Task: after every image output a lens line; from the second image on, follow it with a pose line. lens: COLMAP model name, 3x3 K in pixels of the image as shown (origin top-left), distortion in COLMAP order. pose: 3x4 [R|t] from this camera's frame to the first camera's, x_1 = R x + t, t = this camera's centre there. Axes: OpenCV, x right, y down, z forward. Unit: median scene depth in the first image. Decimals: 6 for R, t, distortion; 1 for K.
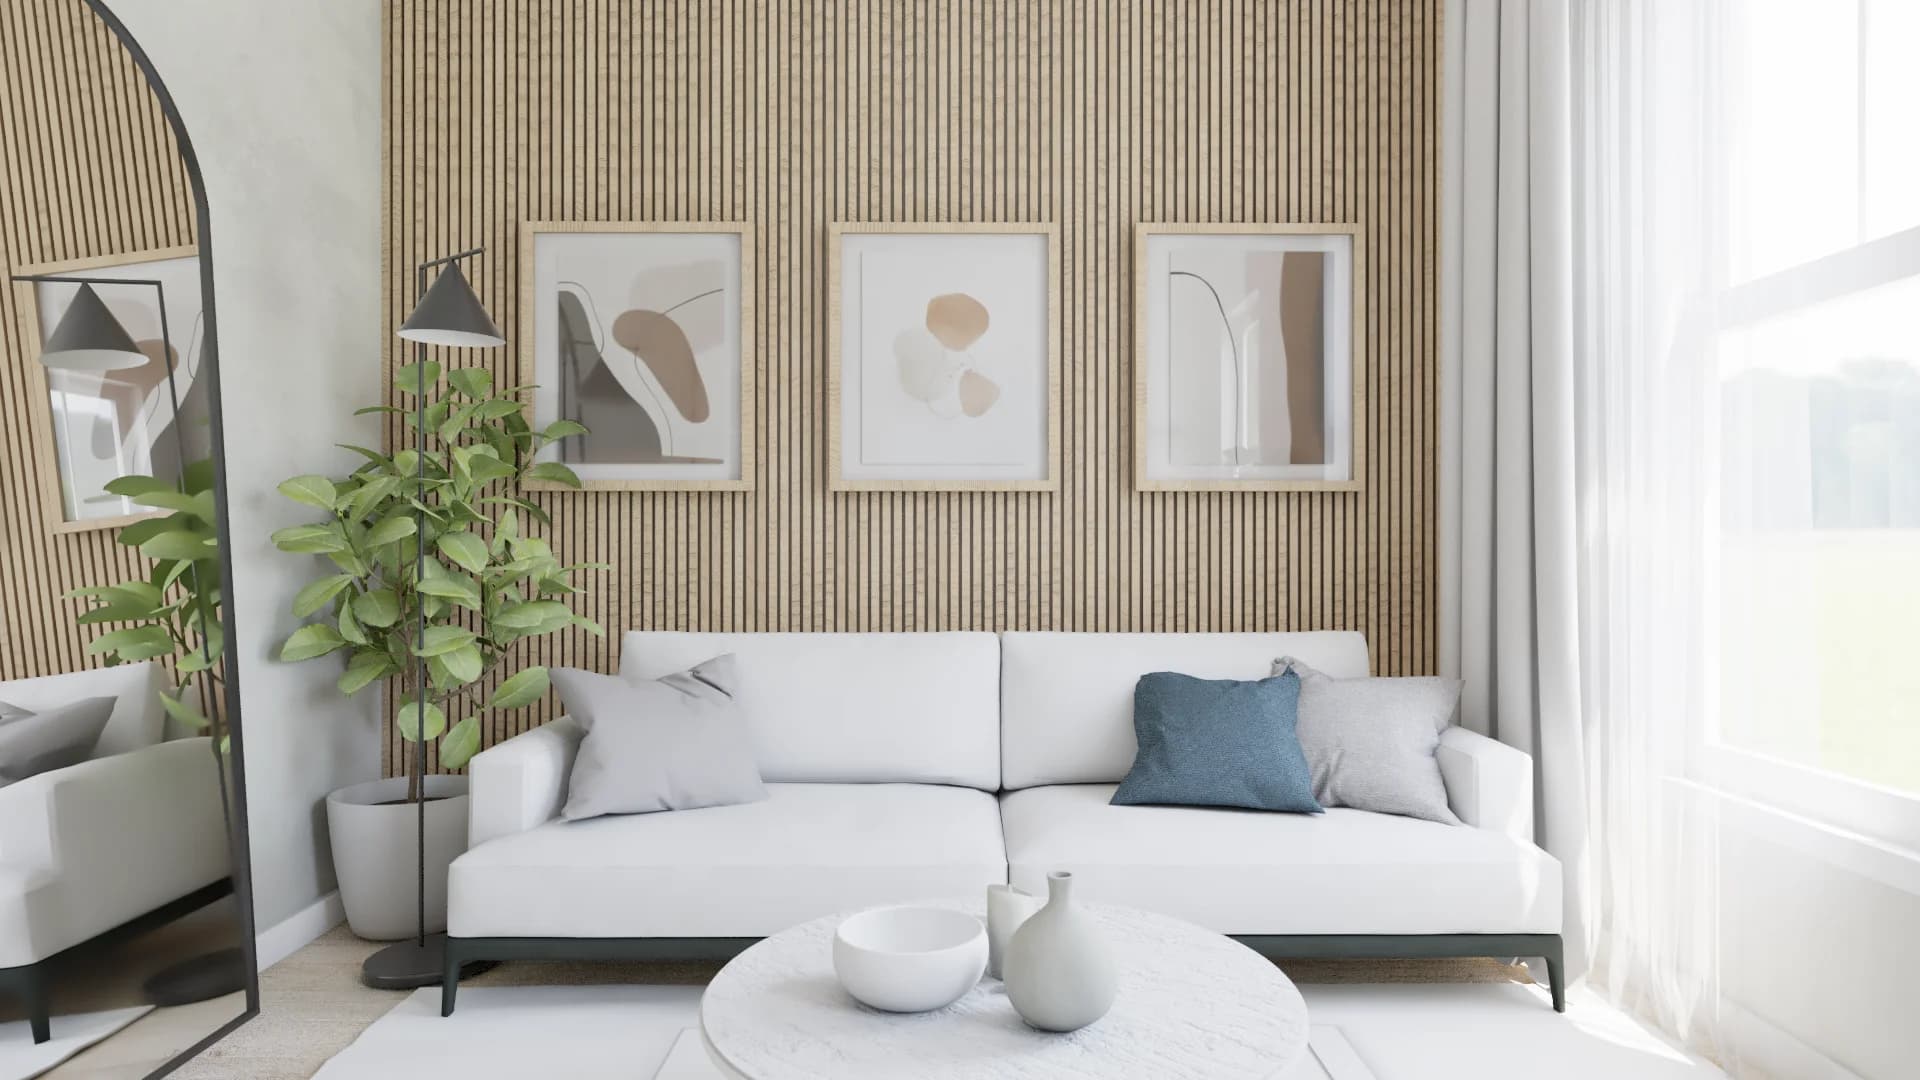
lens RADIAL K [[1228.7, 0, 960.0], [0, 1228.7, 540.0], [0, 0, 1]] dist [0.003878, 0.001654]
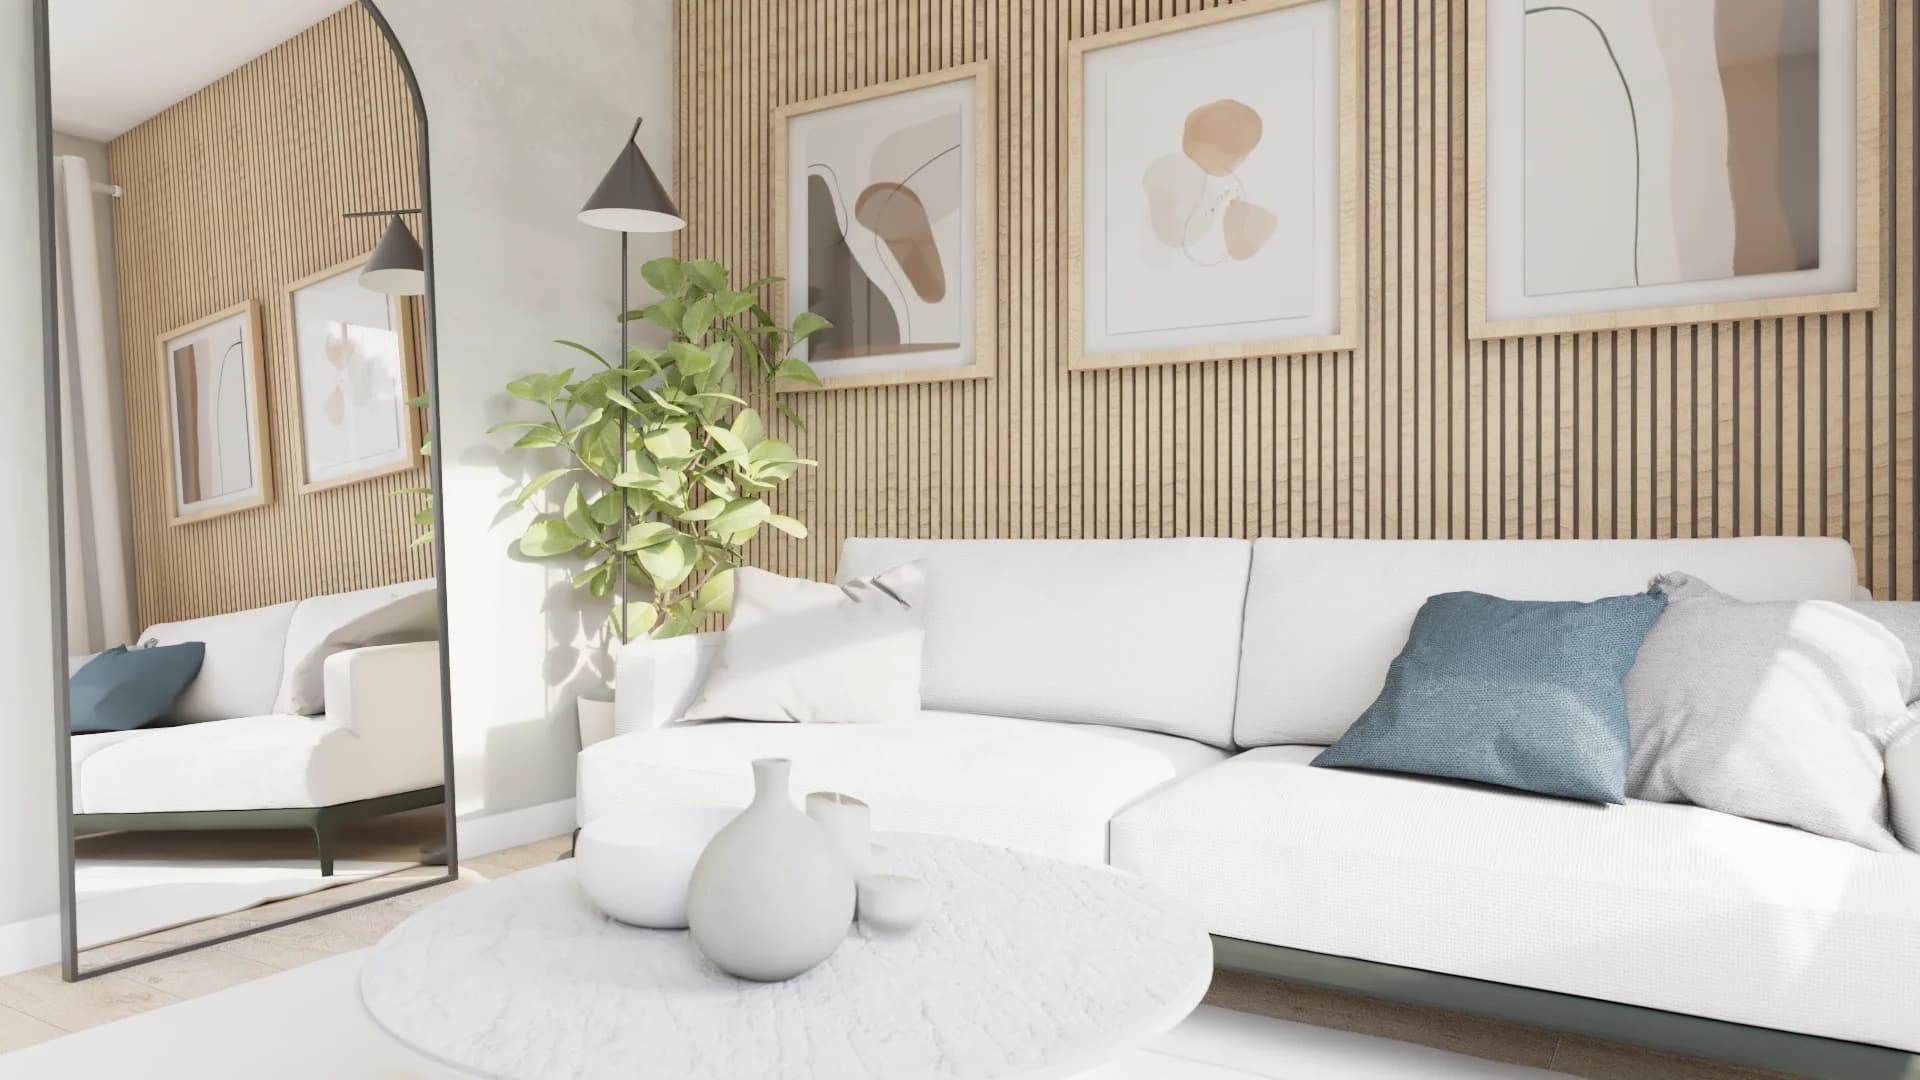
lens RADIAL K [[1330.7, 0, 960.0], [0, 1330.7, 540.0], [0, 0, 1]] dist [0.019180, 0.003536]
pose [[0.838122, -0.003068, -0.545475, 0.315354], [-0.001182, 0.999972, -0.007440, 0.079507], [0.545482, 0.006880, 0.838094, 0.219152]]
